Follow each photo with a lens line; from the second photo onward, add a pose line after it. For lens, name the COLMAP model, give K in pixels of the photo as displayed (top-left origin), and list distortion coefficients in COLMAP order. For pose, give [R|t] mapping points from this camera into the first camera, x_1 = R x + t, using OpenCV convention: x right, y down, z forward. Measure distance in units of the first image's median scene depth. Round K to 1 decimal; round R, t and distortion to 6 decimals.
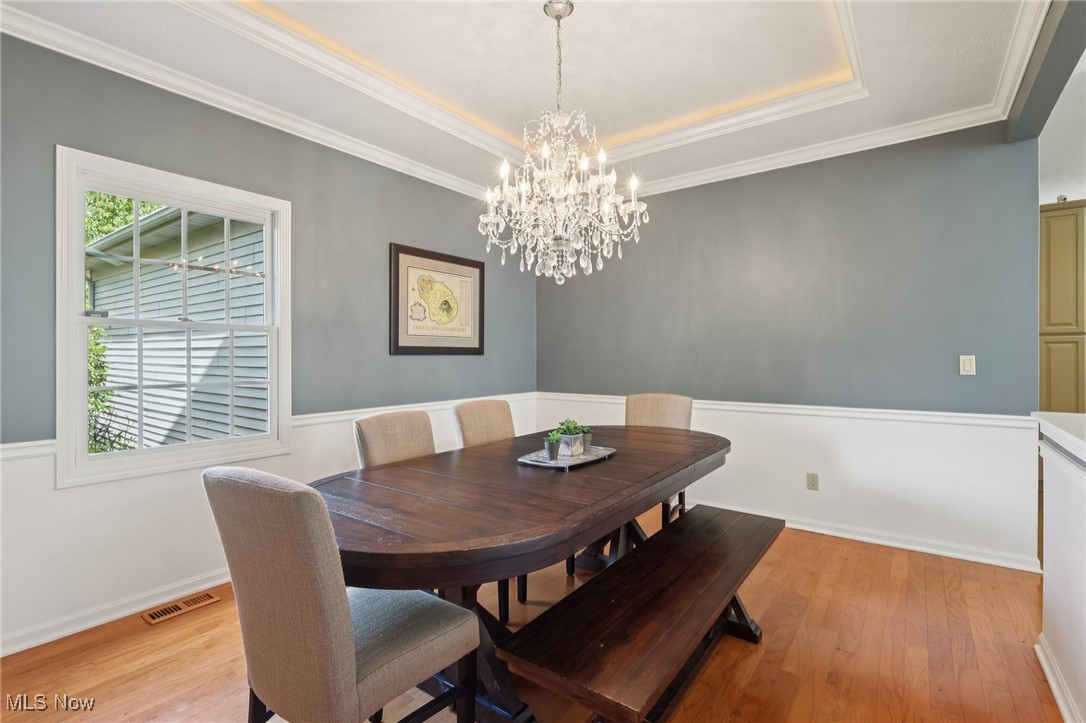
lens RADIAL K [[512.7, 0, 539.9], [0, 512.7, 356.8], [0, 0, 1]] dist [-0.008018, 0.002528]
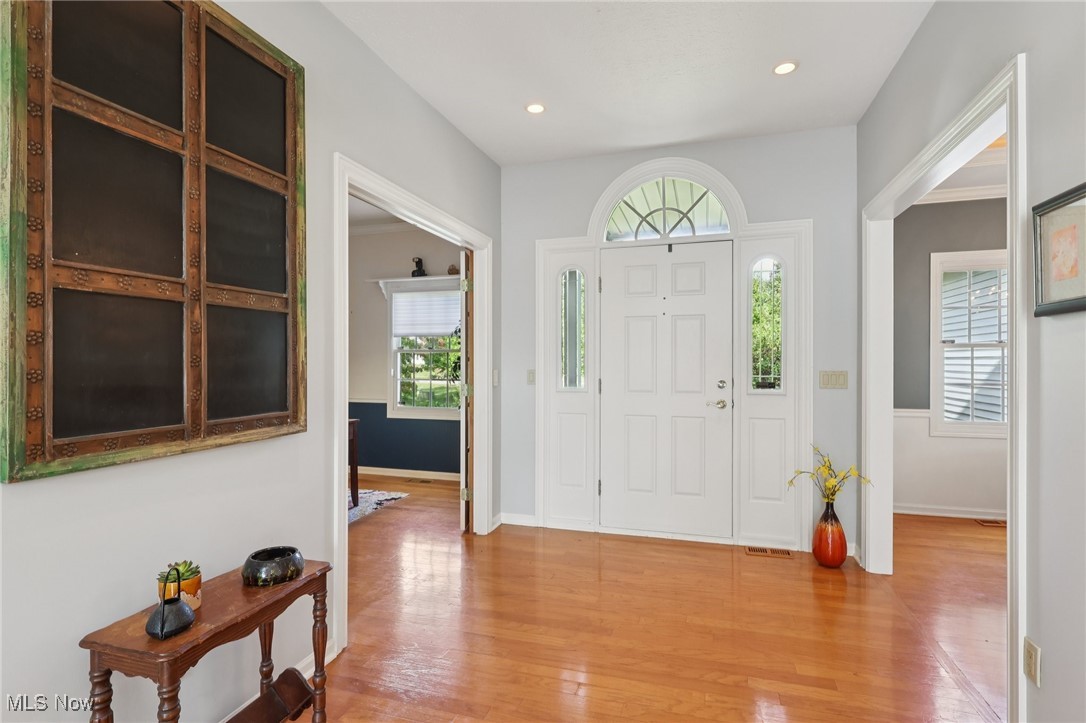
lens RADIAL K [[525.5, 0, 543.9], [0, 525.5, 361.0], [0, 0, 1]] dist [-0.000075, 0.000658]
pose [[0.321908, 0.003575, -0.946764, 0.149319], [-0.006460, 0.999978, 0.001580, -0.003818], [0.946749, 0.005607, 0.321924, -0.338411]]
